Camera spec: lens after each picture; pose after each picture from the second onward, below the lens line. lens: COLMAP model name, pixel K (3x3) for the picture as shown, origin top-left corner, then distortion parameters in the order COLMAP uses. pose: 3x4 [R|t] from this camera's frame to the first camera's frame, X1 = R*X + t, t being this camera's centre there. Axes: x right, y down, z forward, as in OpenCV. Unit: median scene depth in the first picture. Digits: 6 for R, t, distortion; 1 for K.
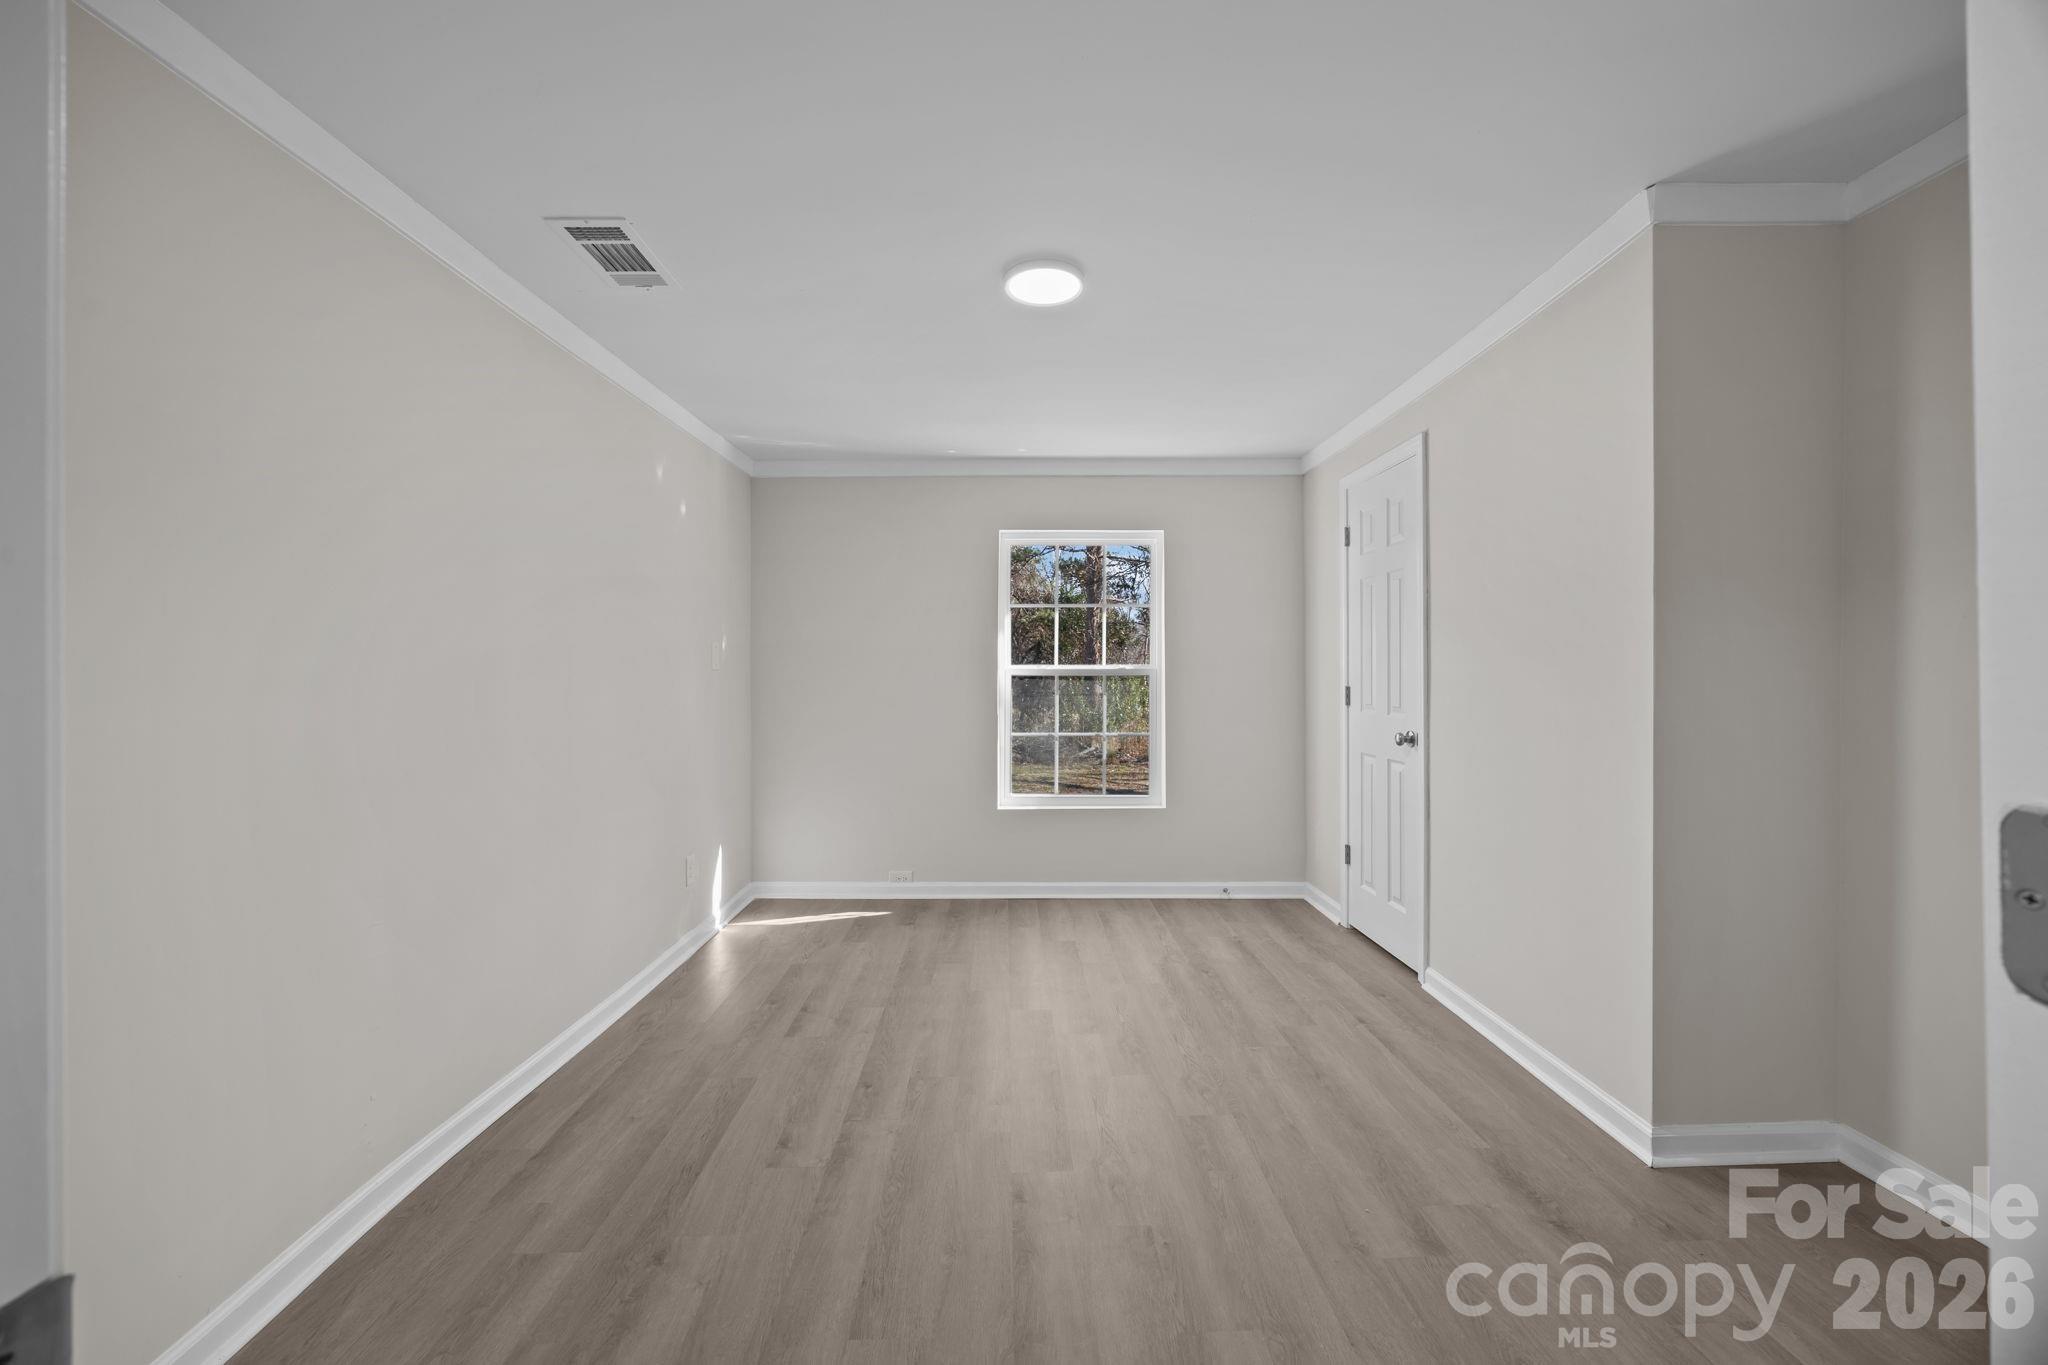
lens RADIAL K [[764.5, 0, 1039.3], [0, 764.5, 666.5], [0, 0, 1]] dist [-0.003361, -0.000121]
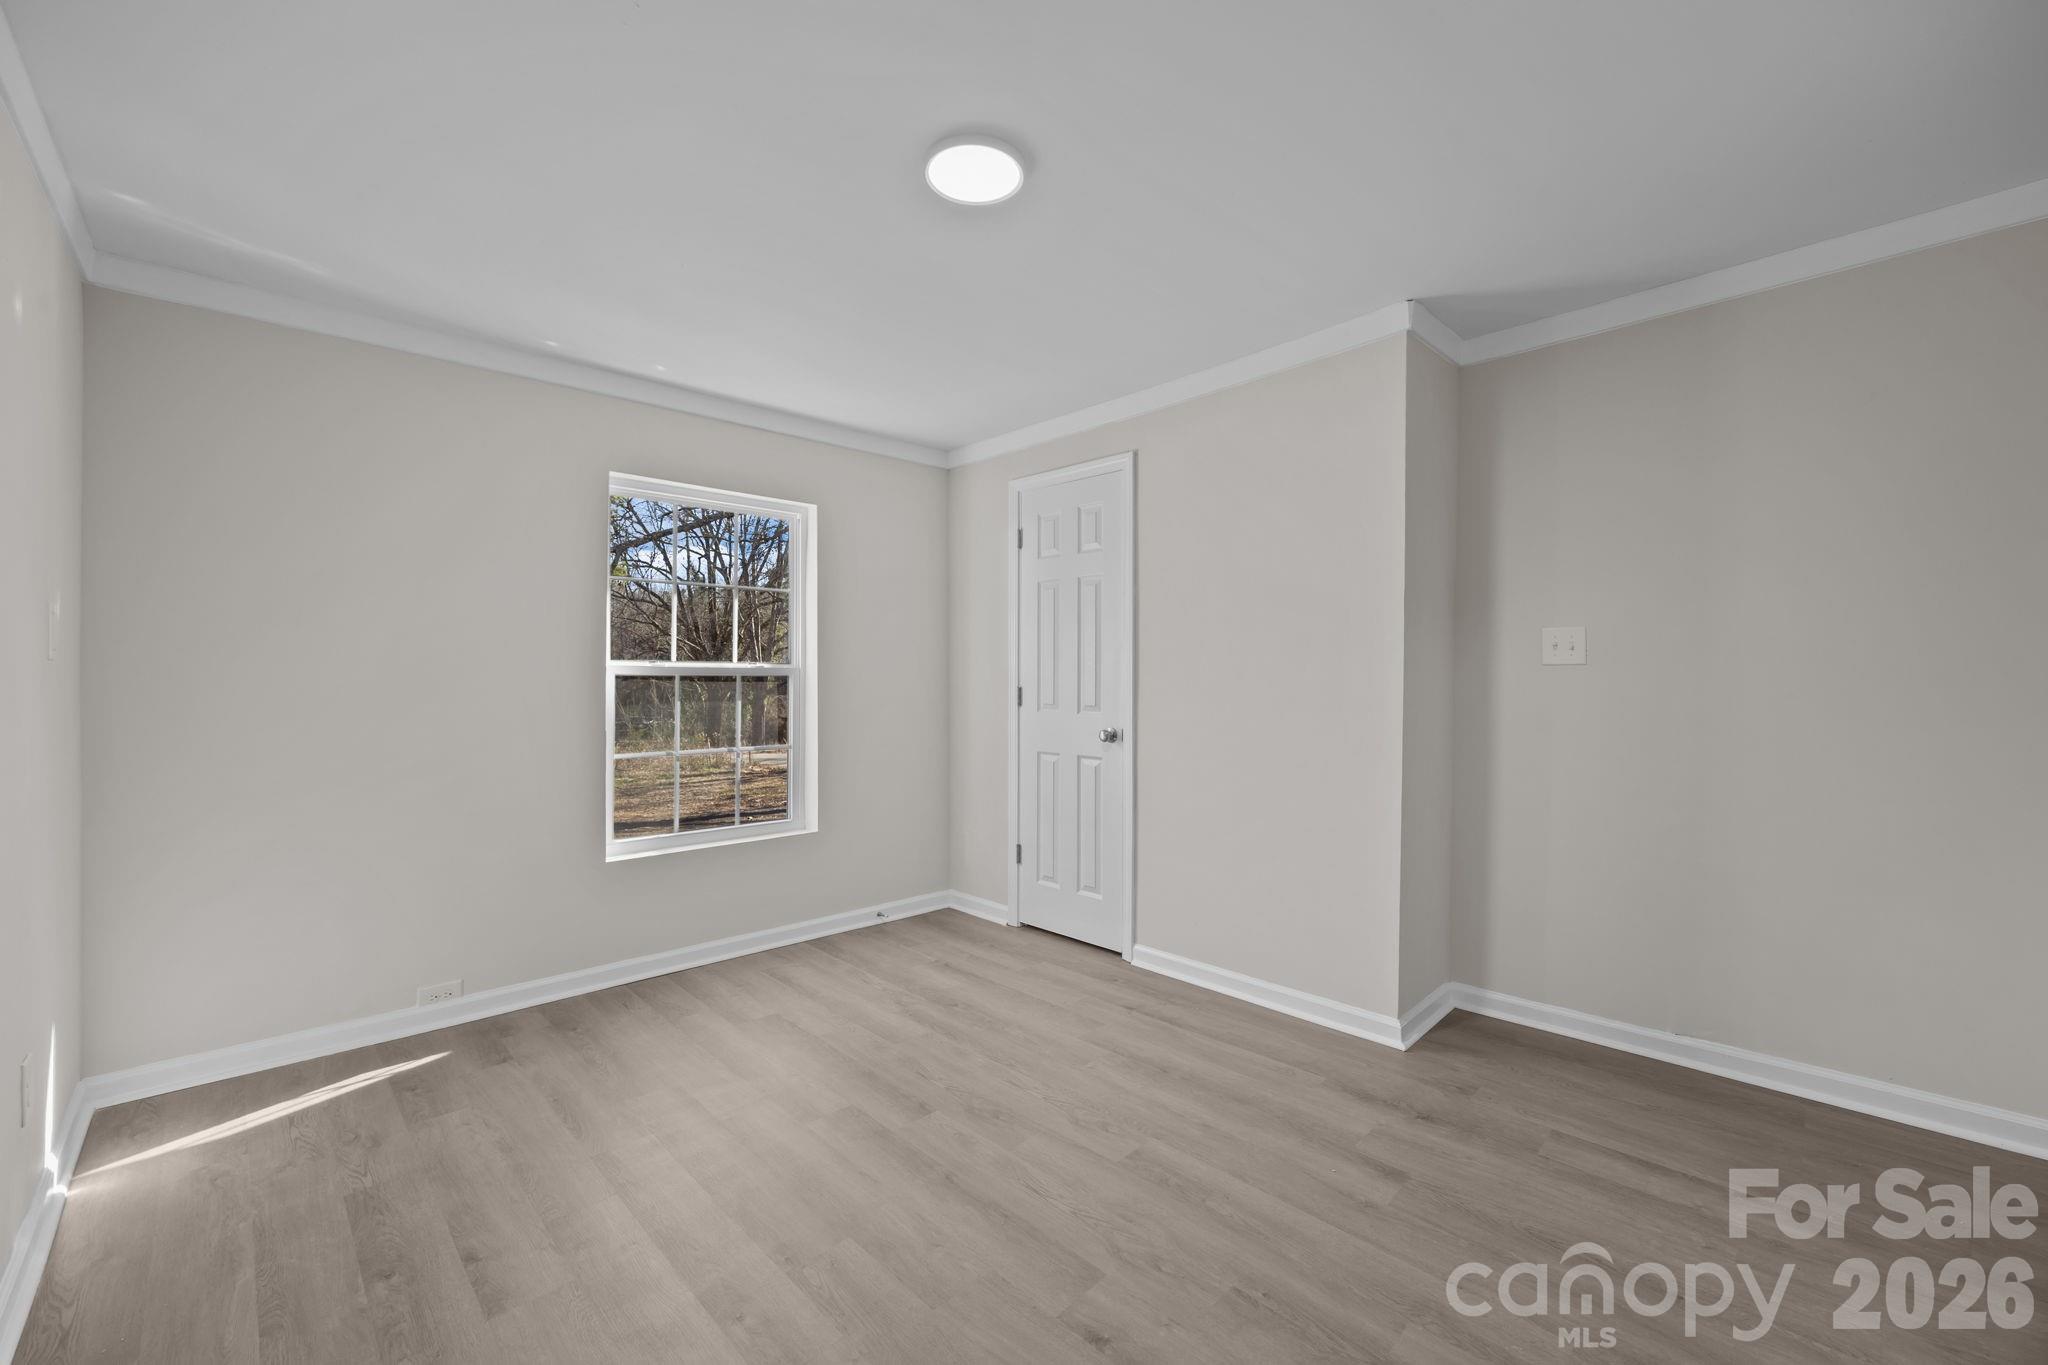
lens RADIAL K [[796.4, 0, 1031.5], [0, 796.4, 675.2], [0, 0, 1]] dist [-0.007868, 0.000939]
pose [[0.741159, 0.003761, 0.671319, -0.318030], [-0.008853, 0.999952, 0.004172, 0.006562], [-0.671271, -0.009036, 0.741157, 0.229907]]
